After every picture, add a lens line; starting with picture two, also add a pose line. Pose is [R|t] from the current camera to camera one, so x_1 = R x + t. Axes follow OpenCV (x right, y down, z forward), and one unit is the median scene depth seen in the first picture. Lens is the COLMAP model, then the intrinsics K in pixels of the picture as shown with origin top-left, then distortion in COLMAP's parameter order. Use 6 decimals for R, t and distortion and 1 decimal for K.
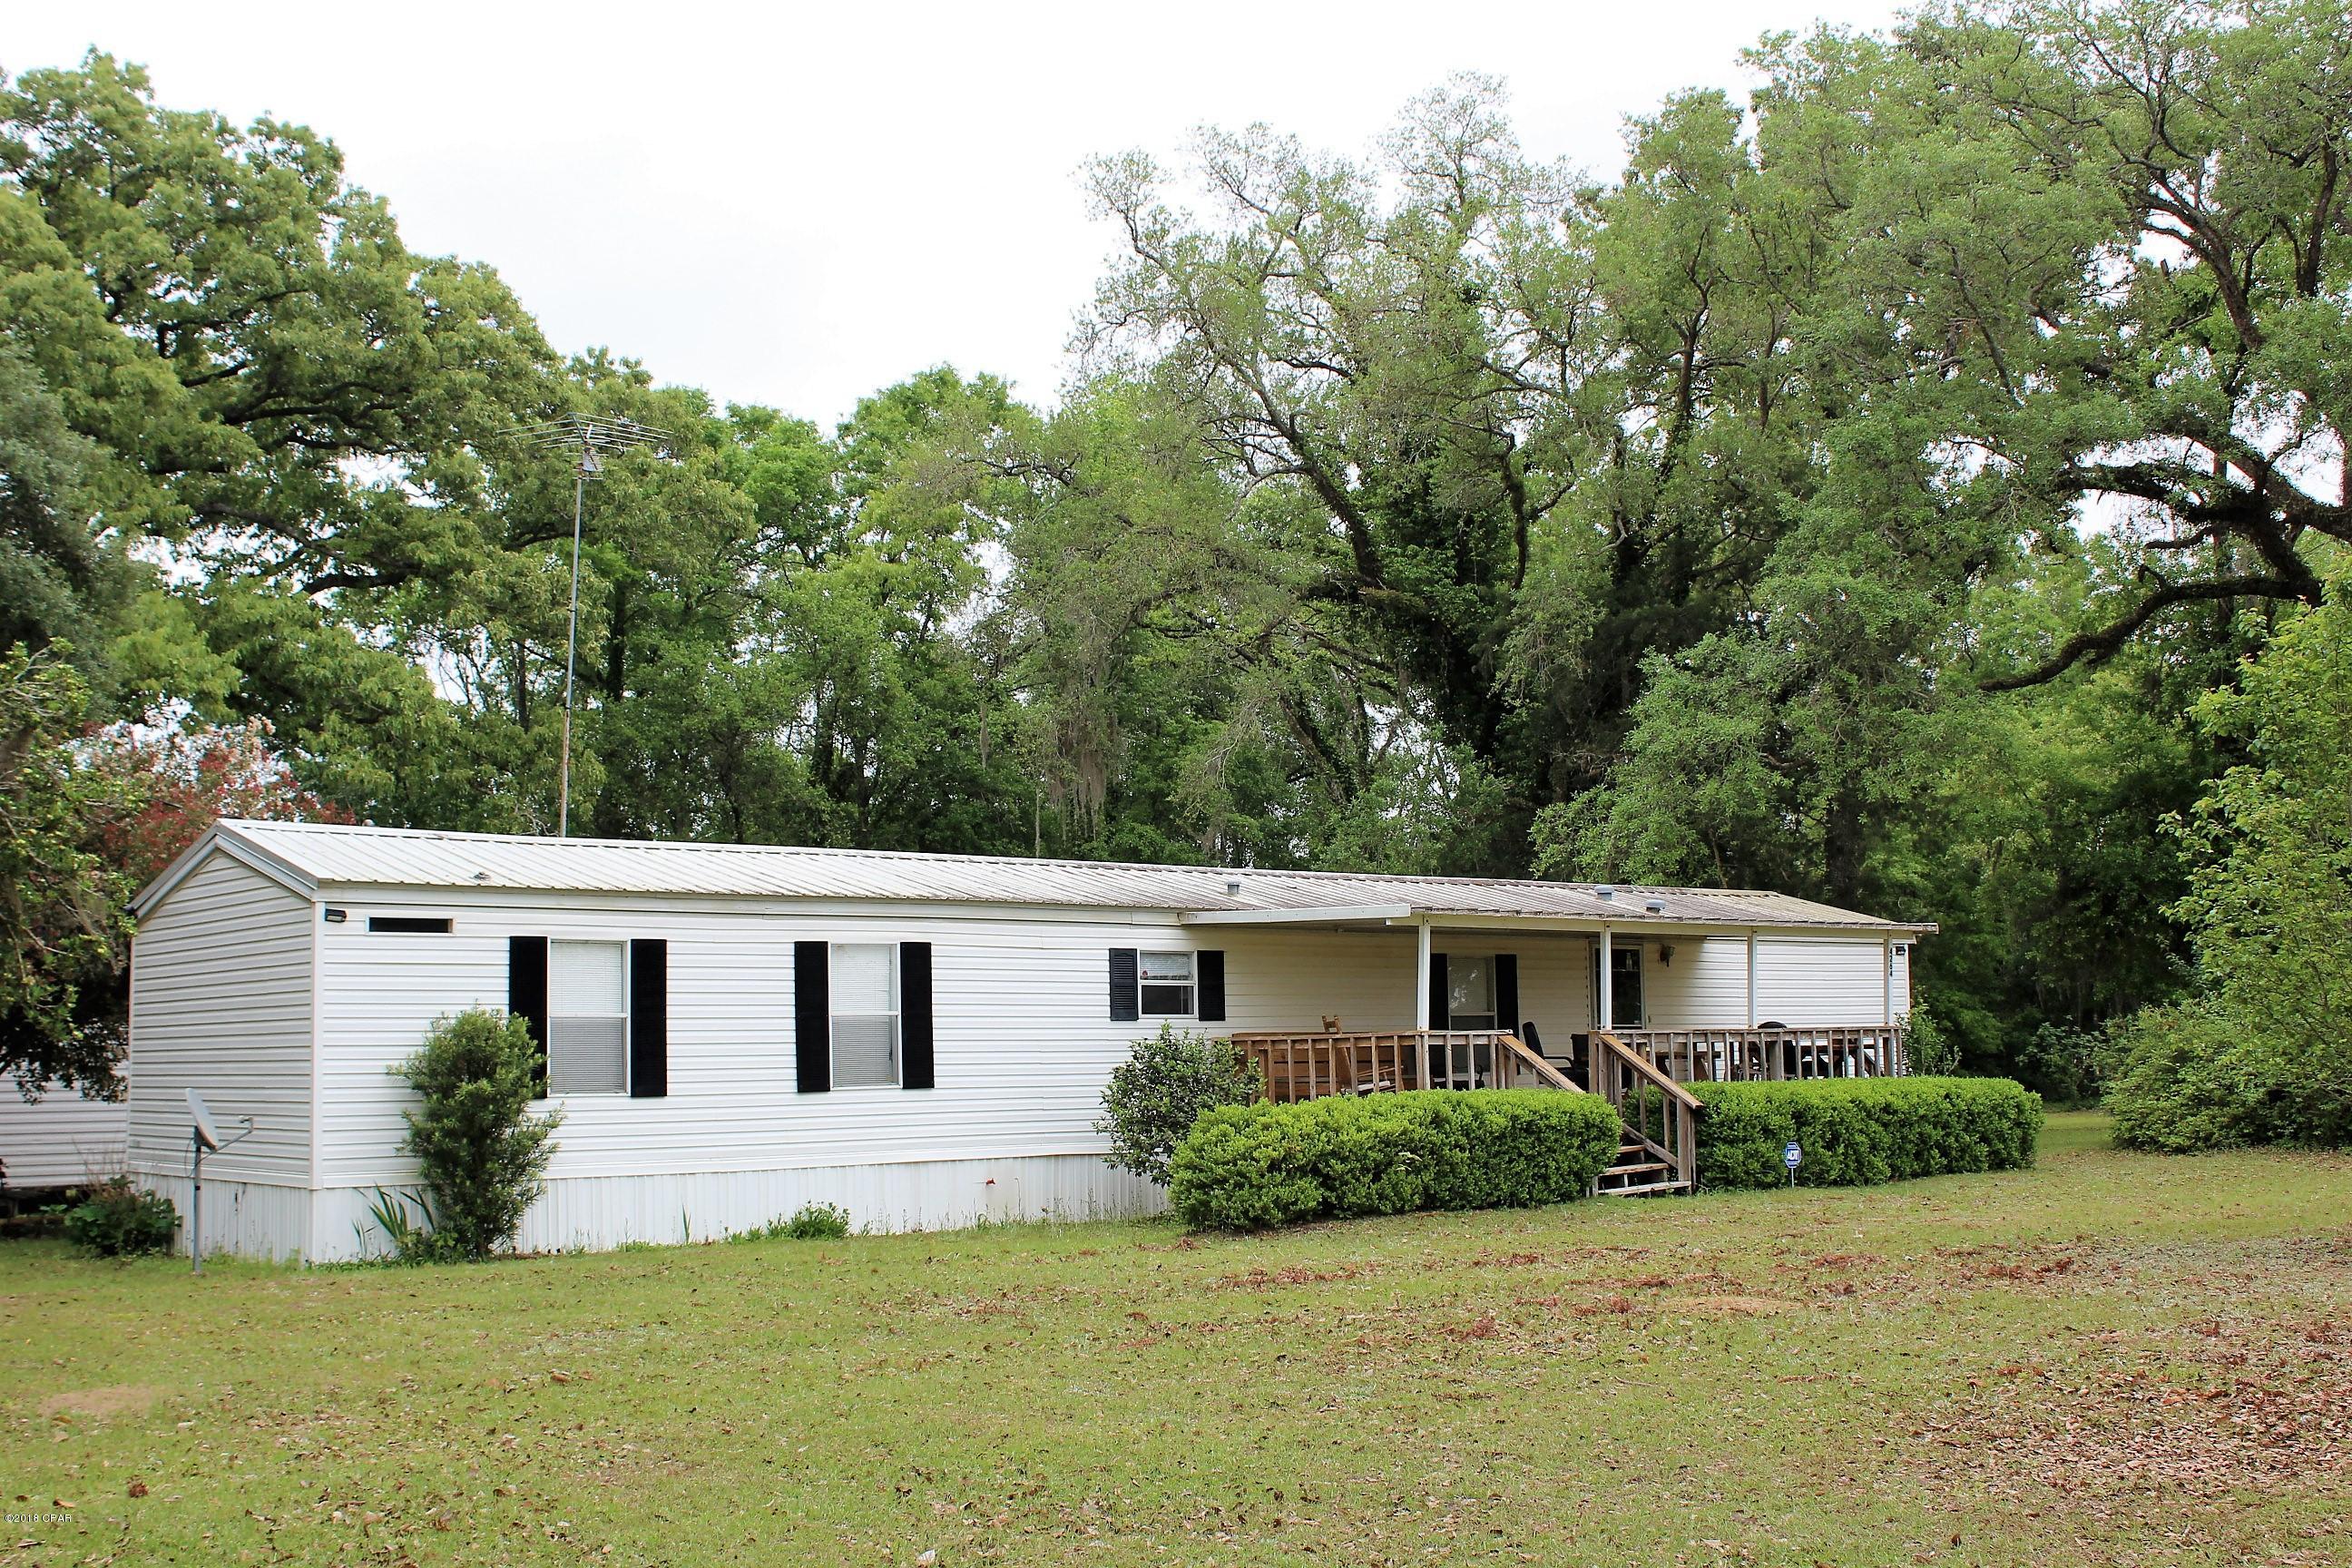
lens RADIAL K [[2677.2, 0, 1176.0], [0, 2677.2, 784.0], [0, 0, 1]] dist [-0.004845, -0.021555]
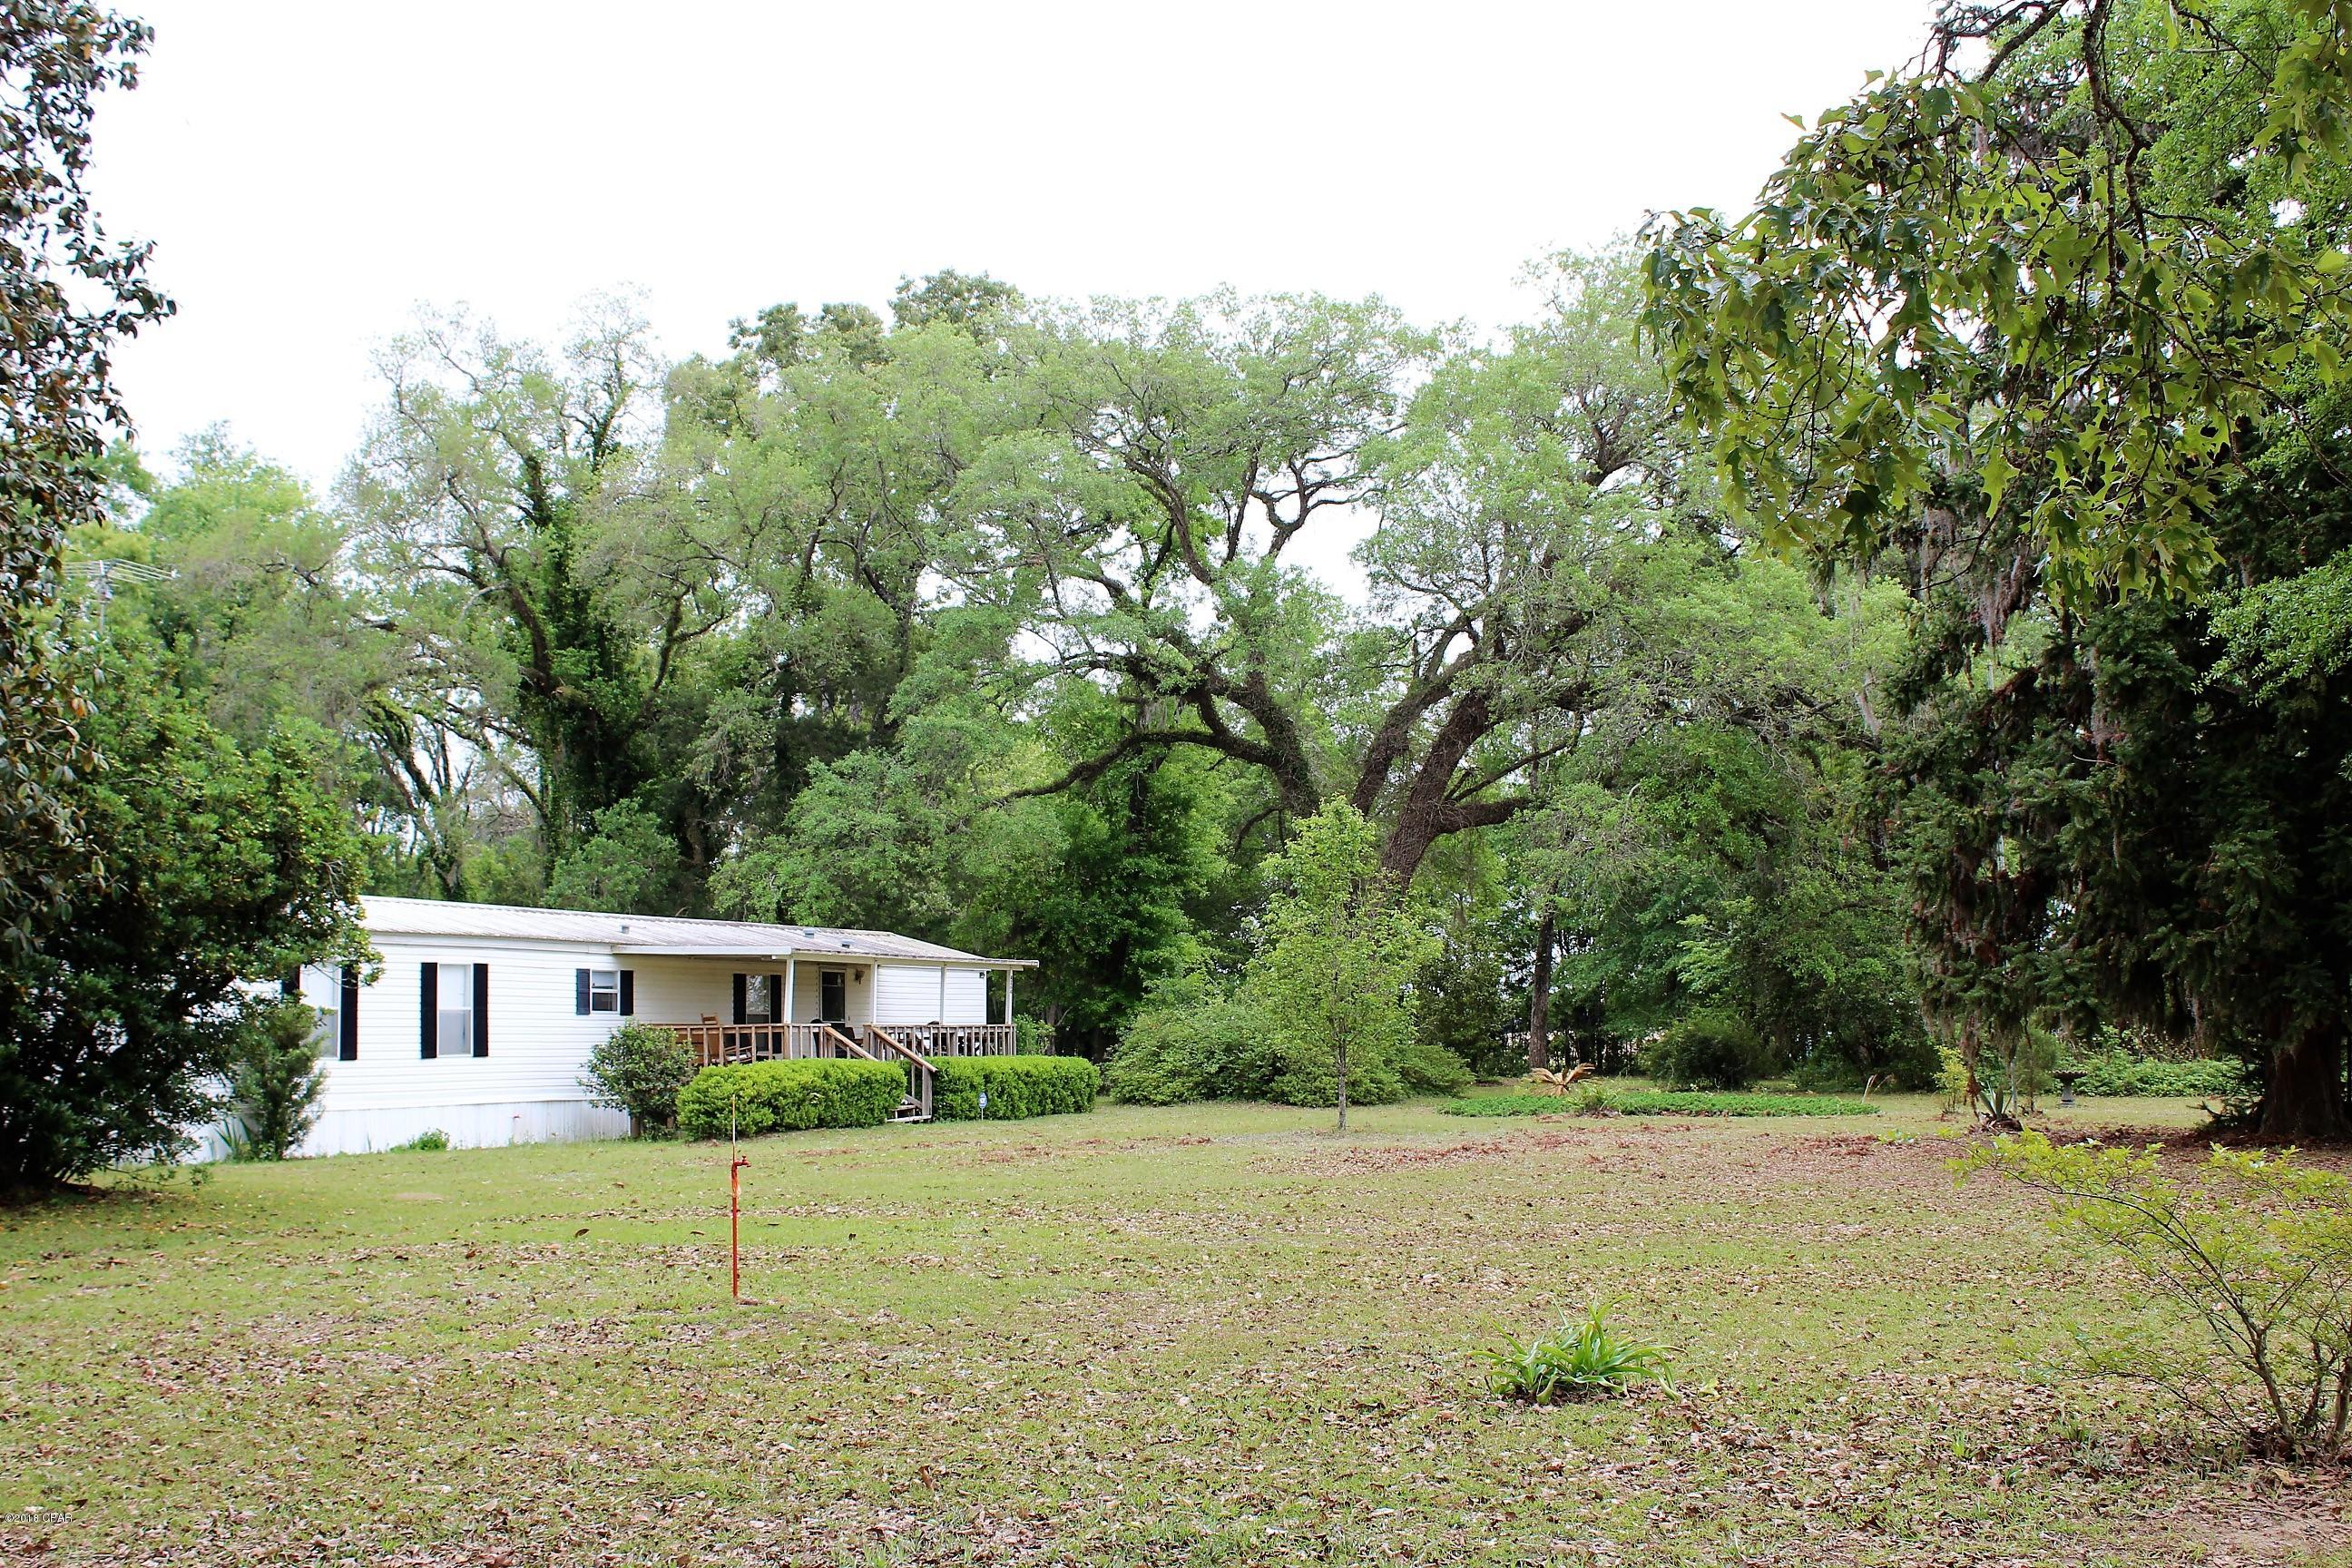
lens RADIAL K [[2677.2, 0, 1176.0], [0, 2677.2, 784.0], [0, 0, 1]] dist [-0.004845, -0.021555]
pose [[0.902519, 0.048156, 0.427950, -0.369504], [-0.047505, 0.998796, -0.012207, -0.041764], [-0.428023, -0.009313, 0.903720, -0.533832]]
